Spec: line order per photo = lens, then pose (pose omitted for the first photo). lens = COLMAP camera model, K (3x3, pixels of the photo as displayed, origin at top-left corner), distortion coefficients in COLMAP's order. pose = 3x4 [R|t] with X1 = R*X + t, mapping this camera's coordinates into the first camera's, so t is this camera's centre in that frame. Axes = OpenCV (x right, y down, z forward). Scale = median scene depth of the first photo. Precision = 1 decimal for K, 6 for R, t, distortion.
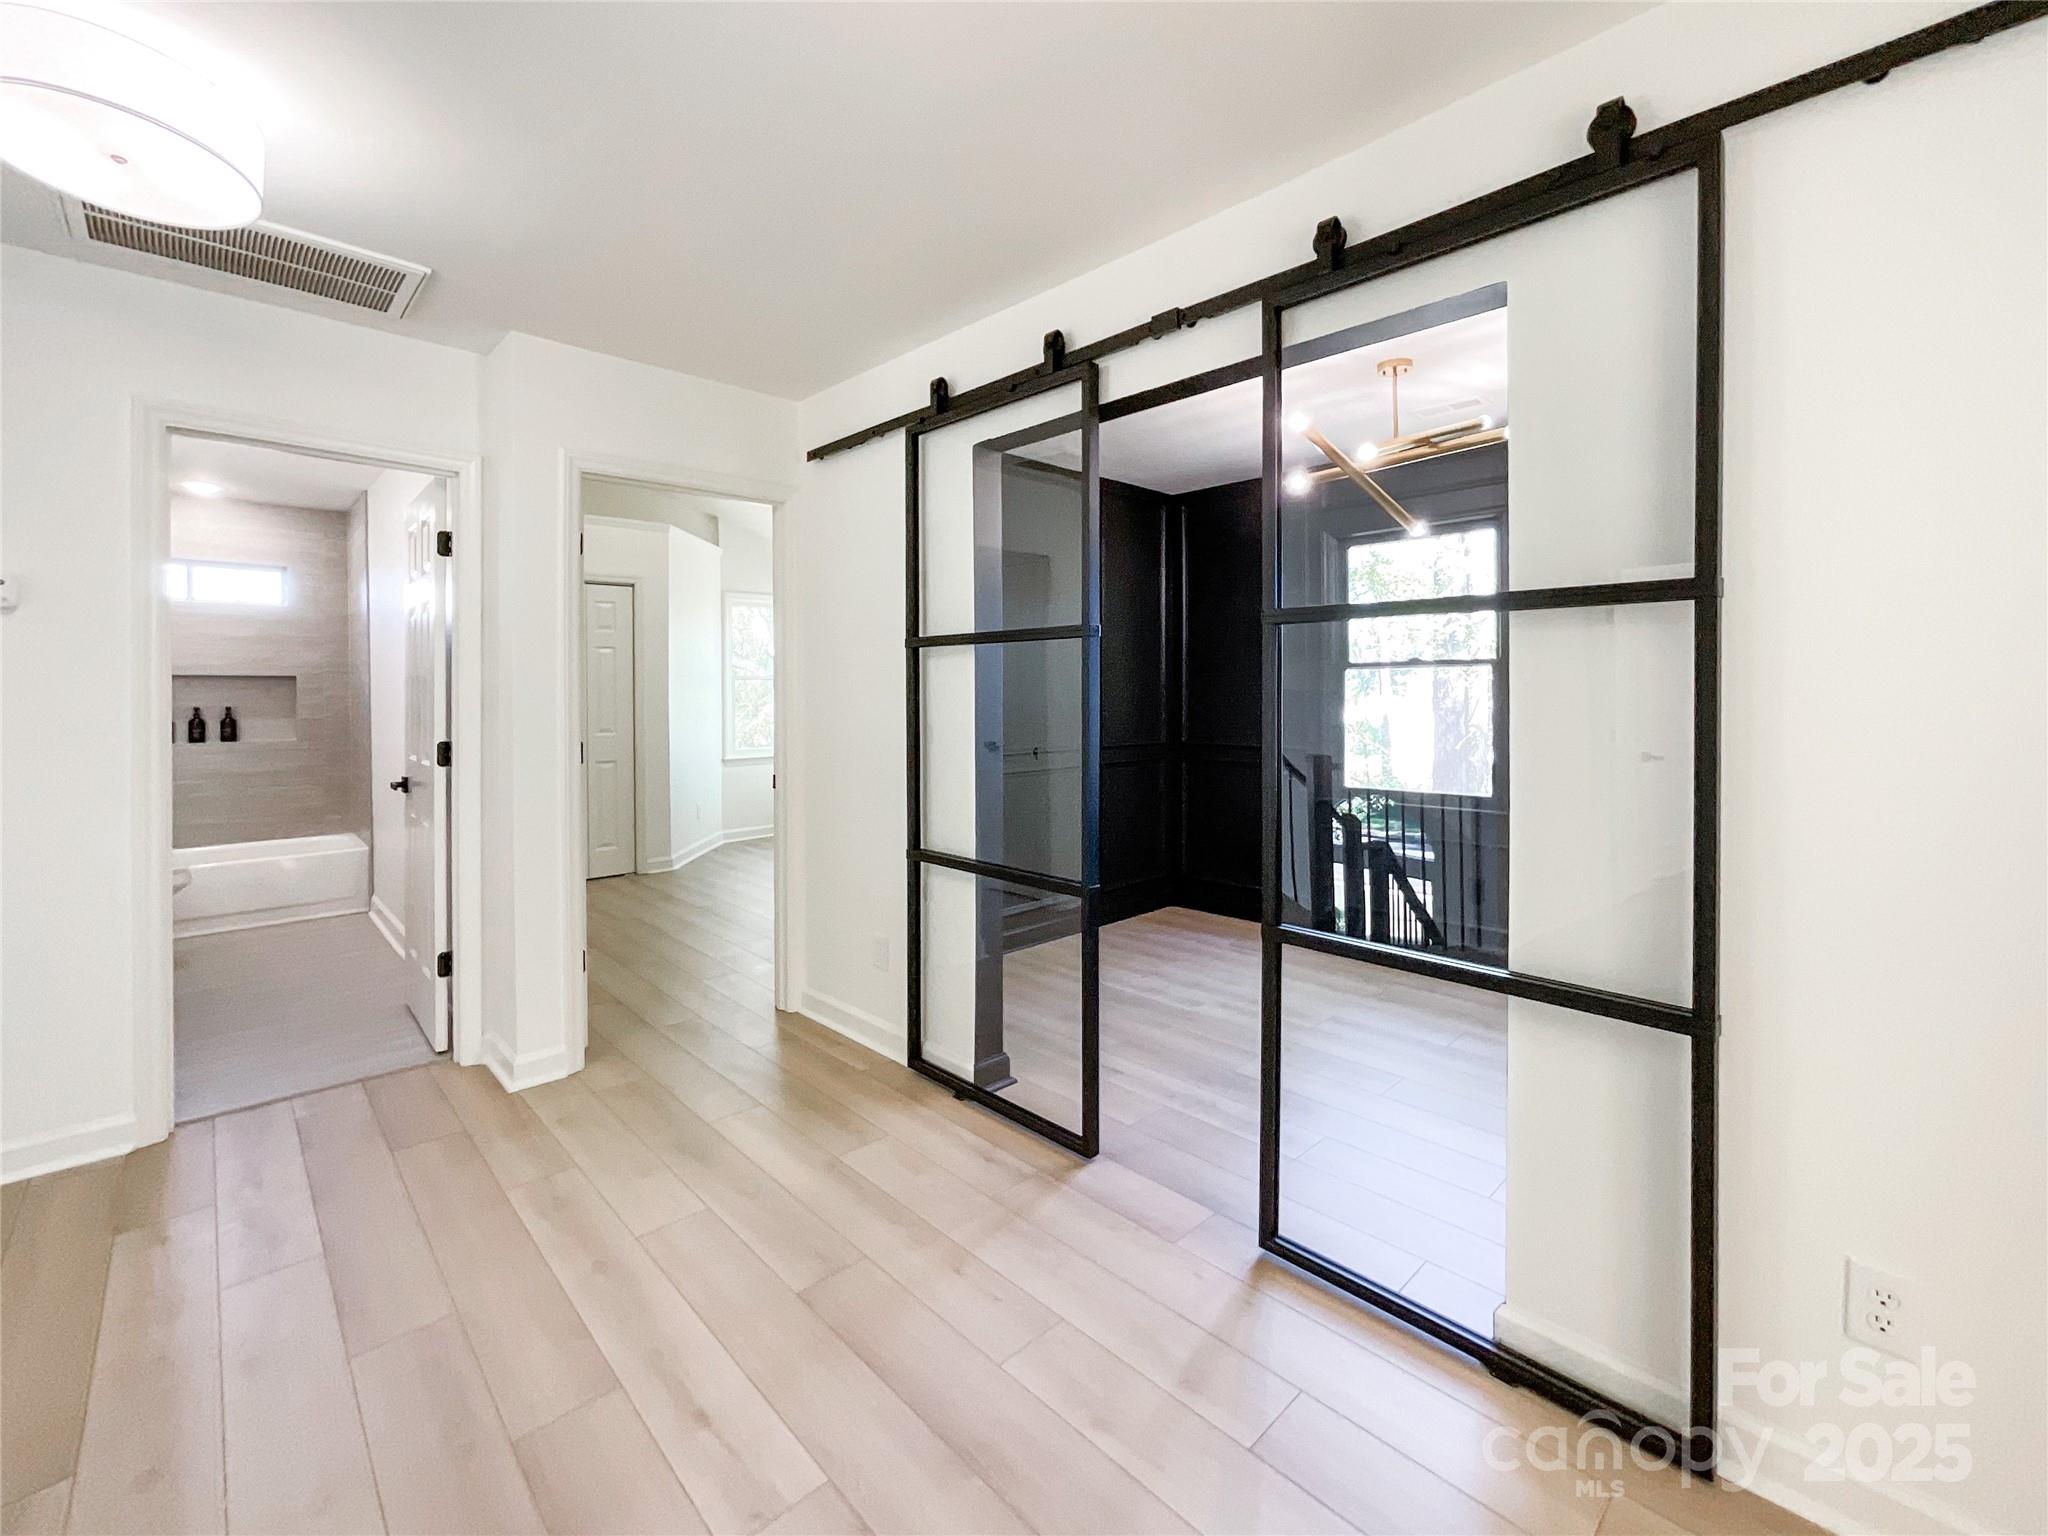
lens RADIAL K [[849.5, 0, 1054.1], [0, 849.5, 696.1], [0, 0, 1]] dist [-0.015550, 0.004873]
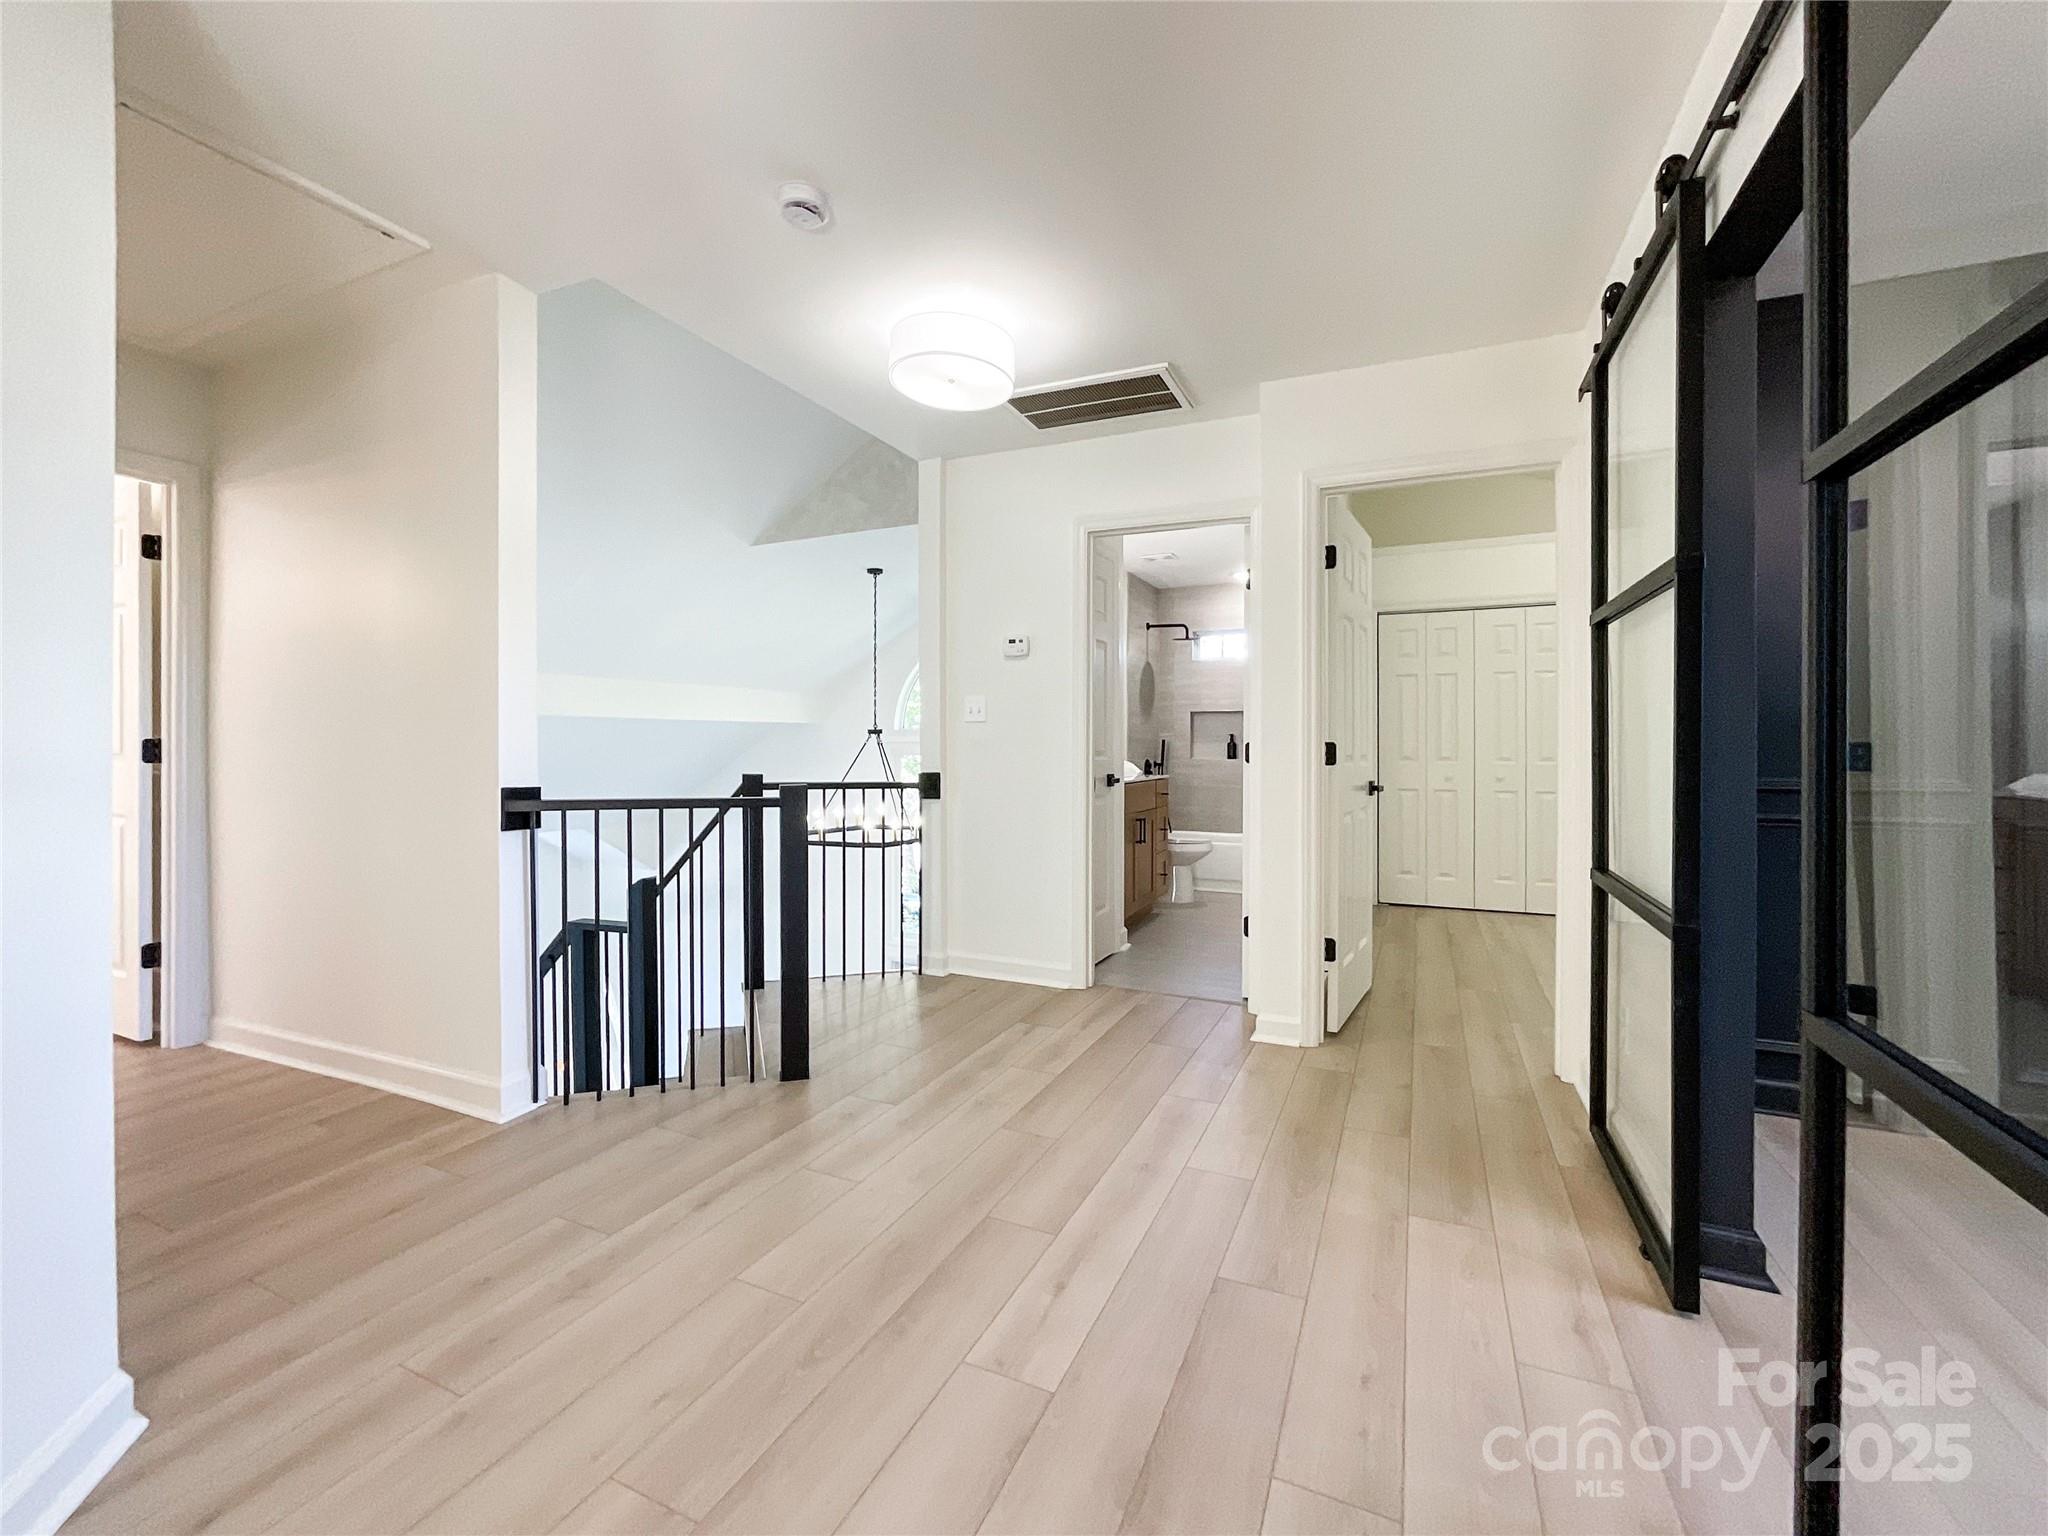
lens RADIAL K [[849.5, 0, 1031.4], [0, 849.5, 752.1], [0, 0, 1]] dist [-0.015550, 0.004873]
pose [[0.367274, 0.004599, -0.930102, 0.399346], [-0.002303, 0.999989, 0.004035, 0.083846], [0.930110, 0.000660, 0.367280, 0.349517]]
